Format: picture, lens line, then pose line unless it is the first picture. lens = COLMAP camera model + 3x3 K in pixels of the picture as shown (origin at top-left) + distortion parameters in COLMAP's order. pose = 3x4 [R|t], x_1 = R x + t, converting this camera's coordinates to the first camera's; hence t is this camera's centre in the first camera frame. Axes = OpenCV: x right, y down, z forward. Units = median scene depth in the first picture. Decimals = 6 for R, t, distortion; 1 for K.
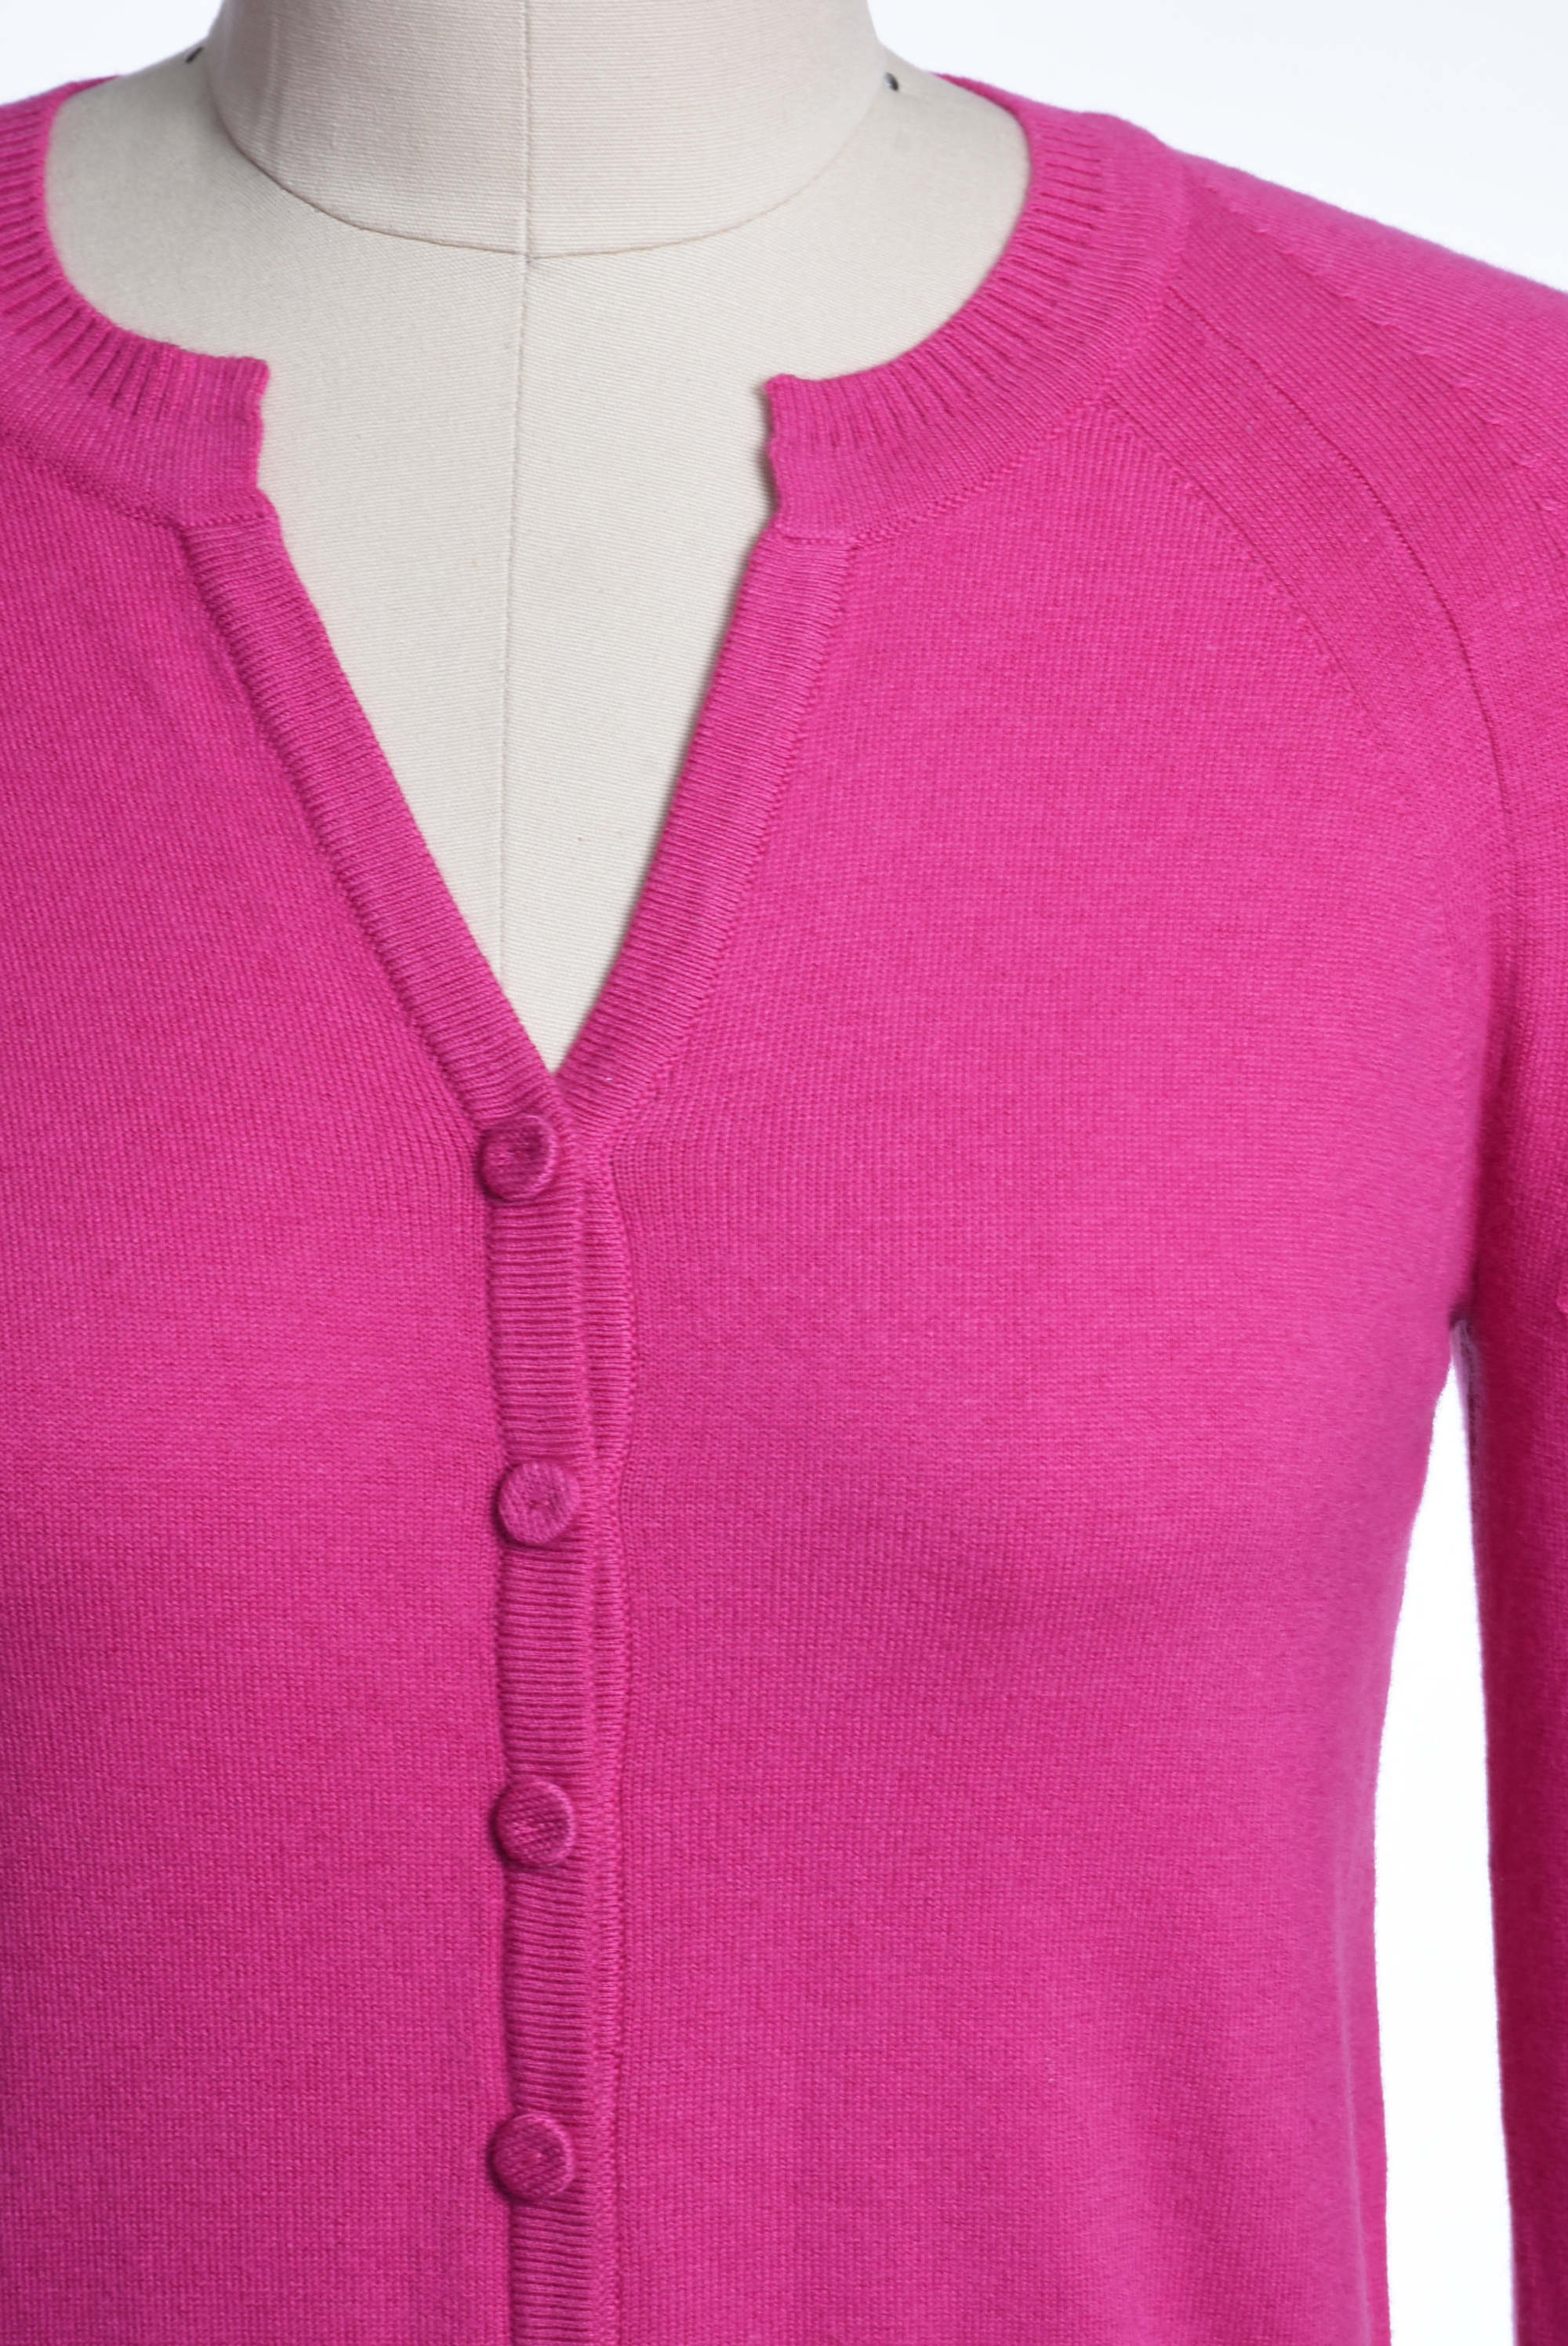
lens RADIAL K [[11802.4, 0, 772.0], [0, 11802.4, 1185.4], [0, 0, 1]] dist [0.036660, 0.000000]
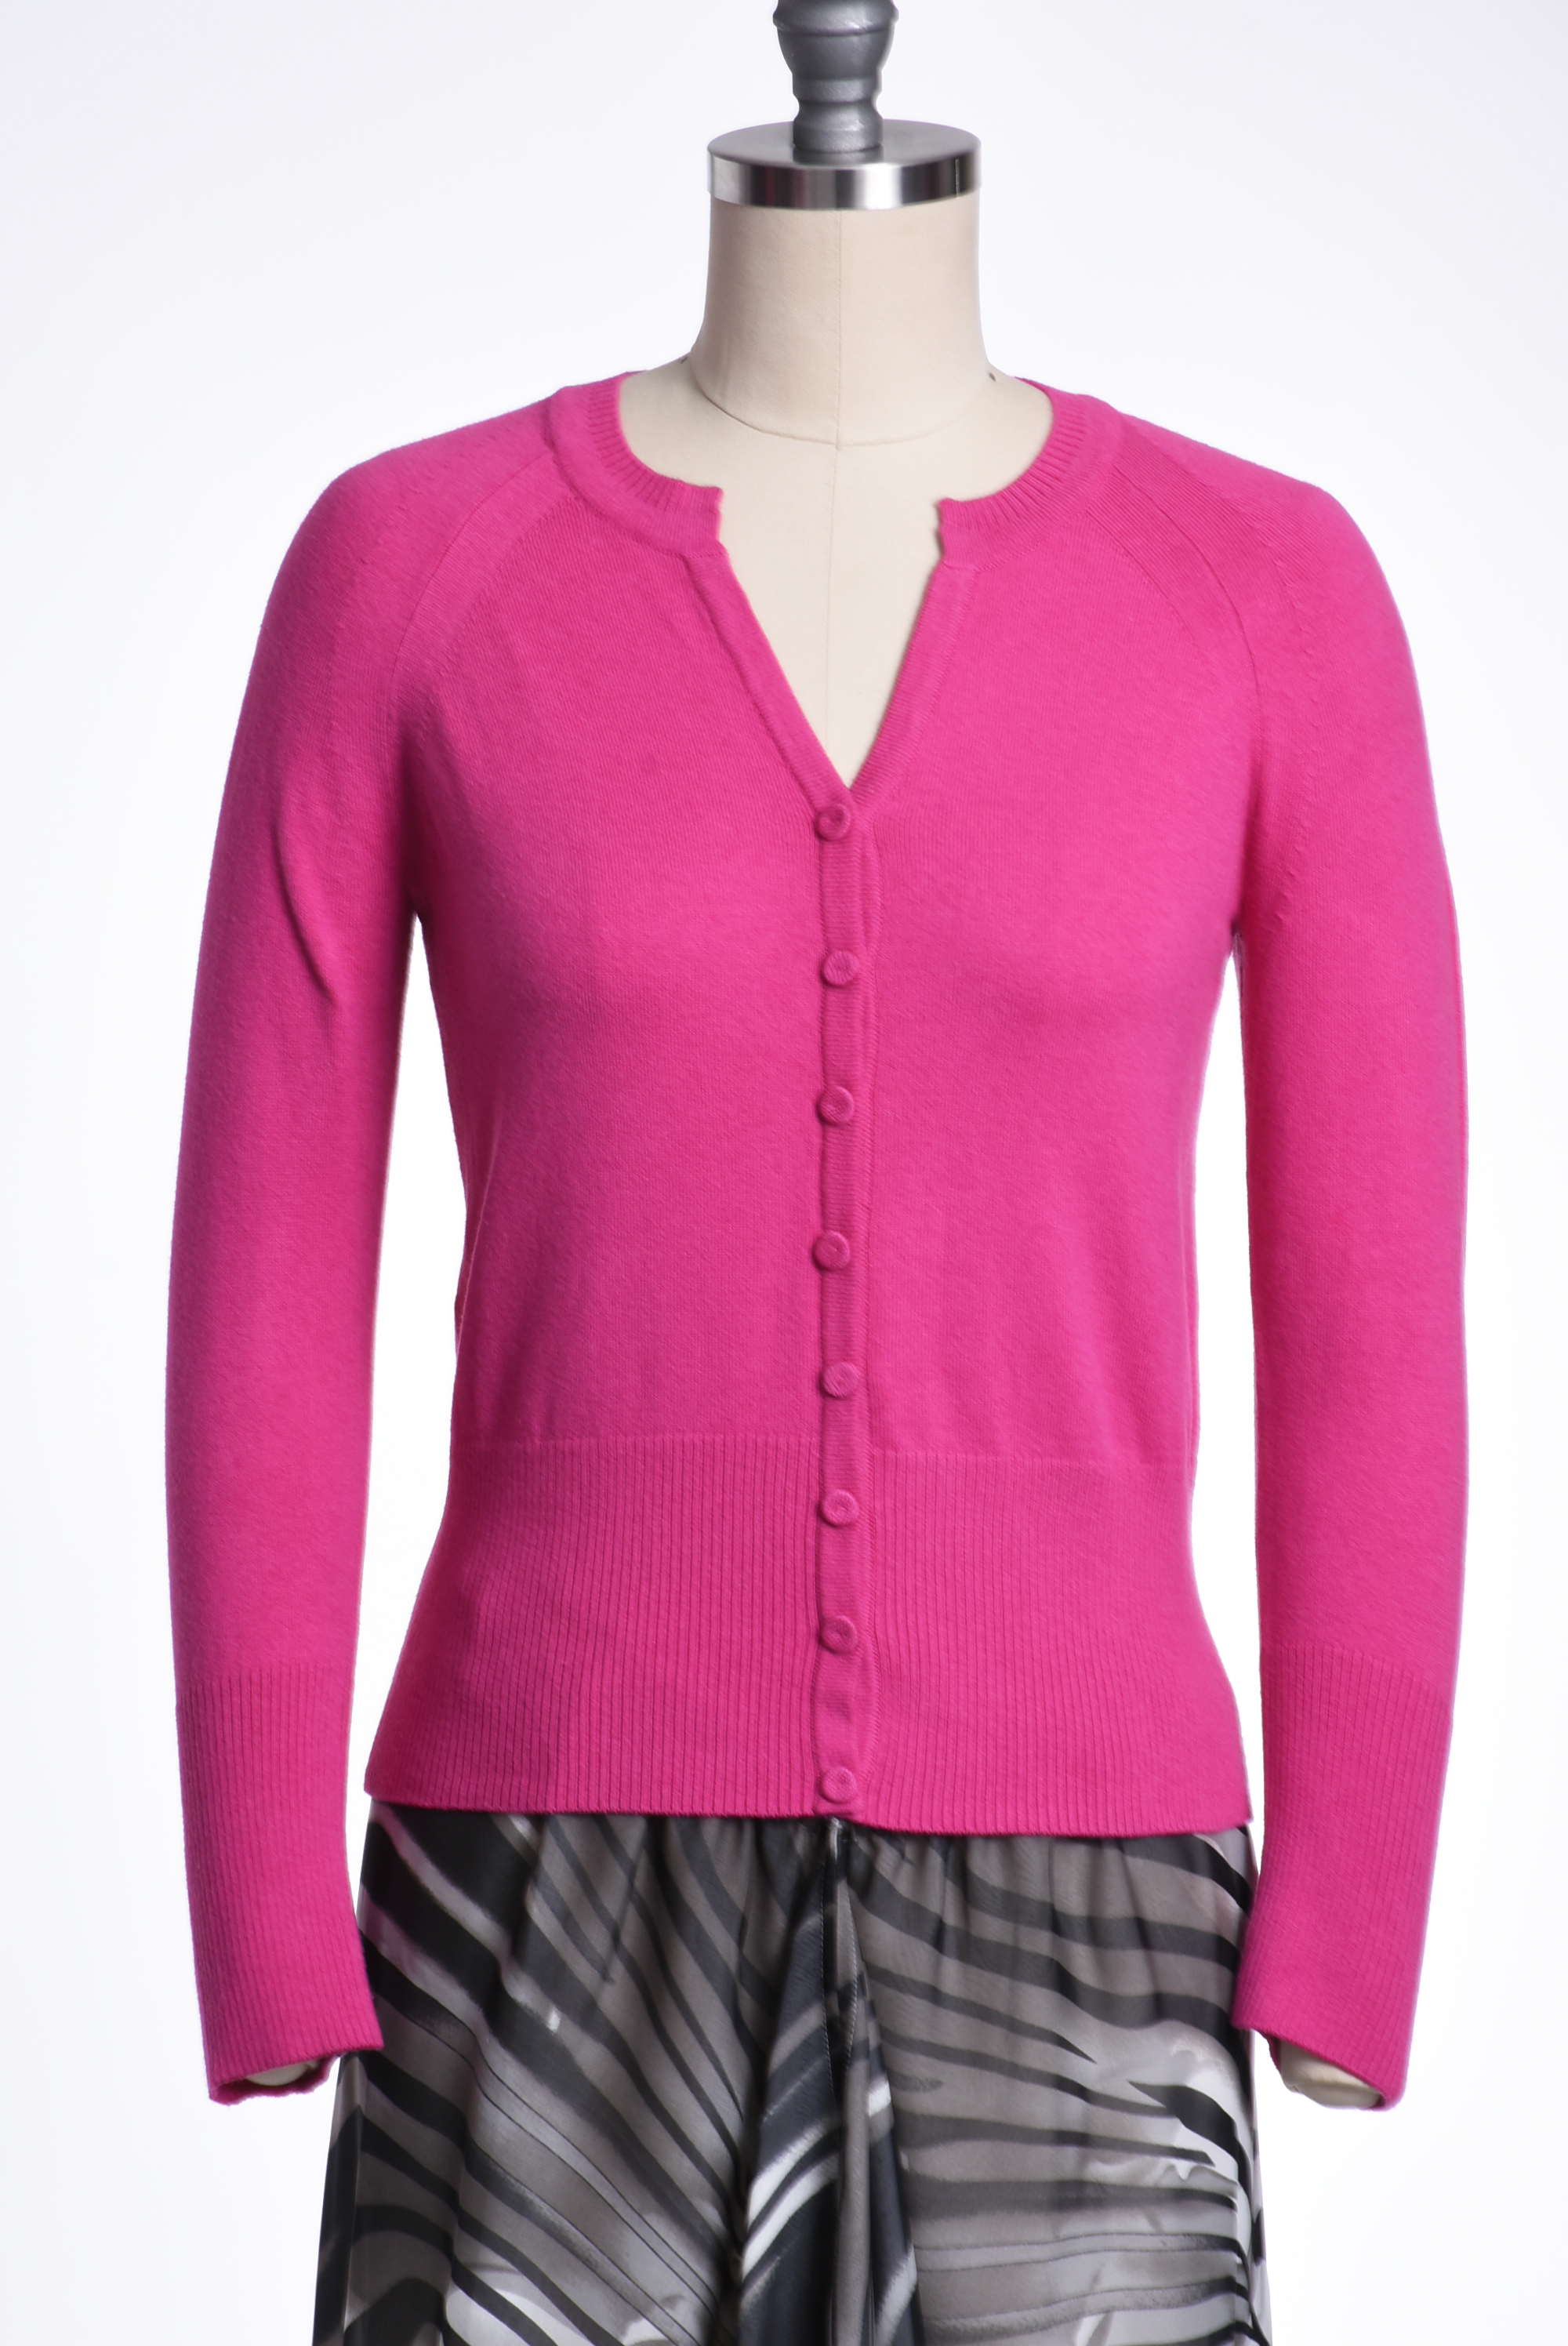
lens RADIAL K [[11802.4, 0, 791.9], [0, 11802.4, 1160.0], [0, 0, 1]] dist [0.036660, 0.000000]
pose [[0.999735, 0.017407, 0.015057, -0.062526], [-0.016662, 0.998695, -0.048280, 0.174388], [-0.015878, 0.048017, 0.998720, -1.310039]]
